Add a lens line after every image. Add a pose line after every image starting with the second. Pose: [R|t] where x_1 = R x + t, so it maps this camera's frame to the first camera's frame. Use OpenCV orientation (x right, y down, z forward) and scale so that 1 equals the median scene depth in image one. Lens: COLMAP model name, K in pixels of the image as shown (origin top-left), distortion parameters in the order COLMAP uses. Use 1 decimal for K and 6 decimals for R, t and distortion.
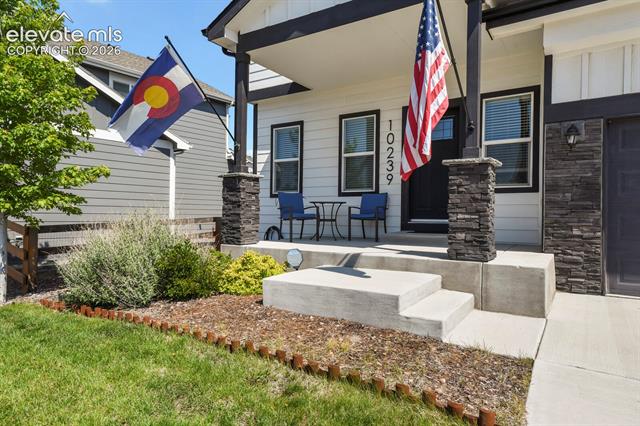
lens RADIAL K [[401.5, 0, 318.2], [0, 401.5, 214.7], [0, 0, 1]] dist [0.033499, 0.001511]
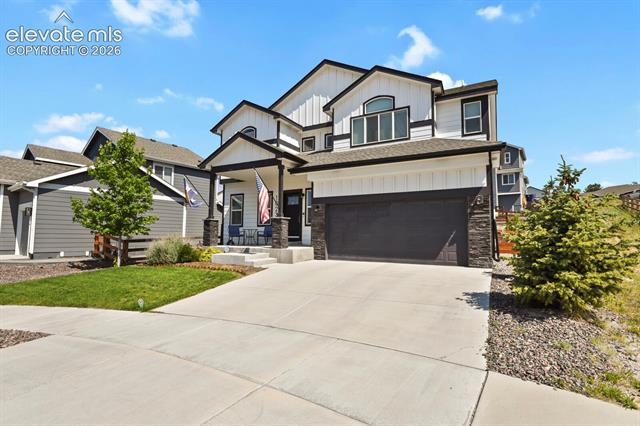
lens RADIAL K [[310.1, 0, 322.2], [0, 310.1, 213.0], [0, 0, 1]] dist [-0.004347, -0.003375]
pose [[0.997663, -0.000953, 0.068317, 0.437608], [0.005734, 0.997543, -0.069826, 0.003875], [-0.068082, 0.070055, 0.995217, -1.181095]]
